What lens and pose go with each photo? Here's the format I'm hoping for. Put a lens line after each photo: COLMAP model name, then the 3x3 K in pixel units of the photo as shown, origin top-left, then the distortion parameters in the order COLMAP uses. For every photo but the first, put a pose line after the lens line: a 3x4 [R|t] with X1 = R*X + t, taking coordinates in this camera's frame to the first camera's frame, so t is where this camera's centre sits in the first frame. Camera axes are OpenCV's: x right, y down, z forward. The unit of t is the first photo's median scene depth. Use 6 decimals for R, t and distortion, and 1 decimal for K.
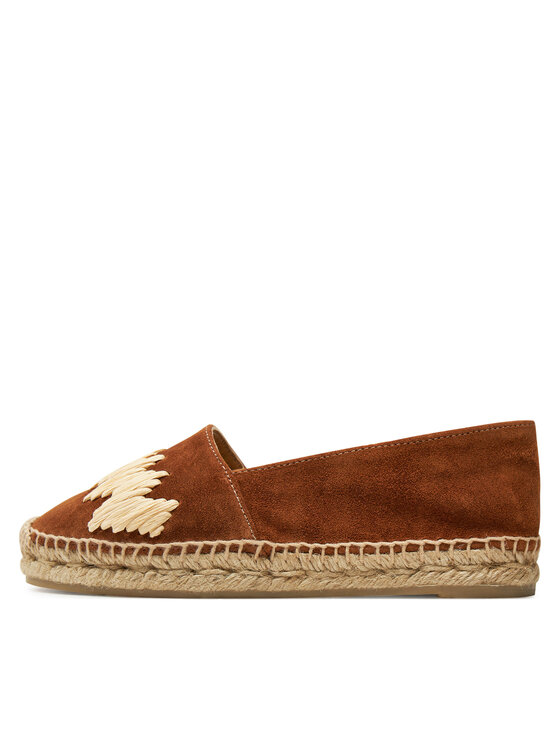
lens RADIAL K [[1121.7, 0, 281.1], [0, 1121.7, 374.2], [0, 0, 1]] dist [-0.147265, 0.000000]
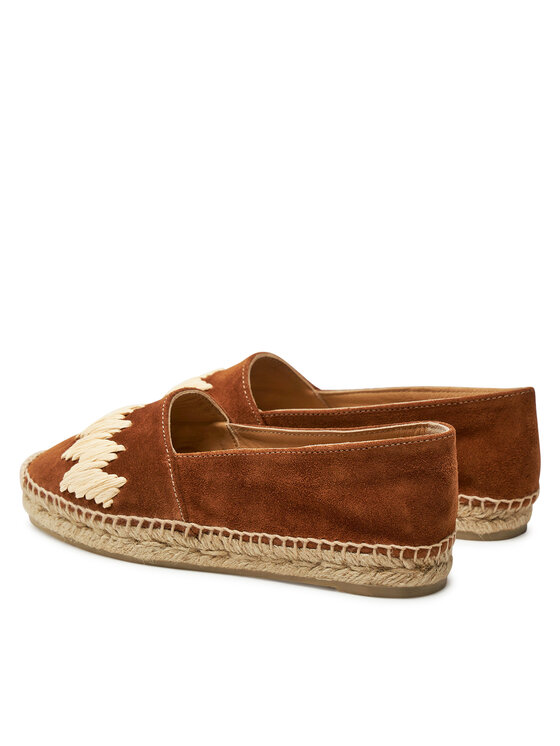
lens RADIAL K [[2200.5, 0, 278.5], [0, 2200.5, 371.7], [0, 0, 1]] dist [0.490224, 0.000000]
pose [[0.956516, 0.076768, -0.281395, 0.681775], [0.001618, 0.963332, 0.268309, -0.594810], [0.291674, -0.257097, 0.921318, -0.987351]]
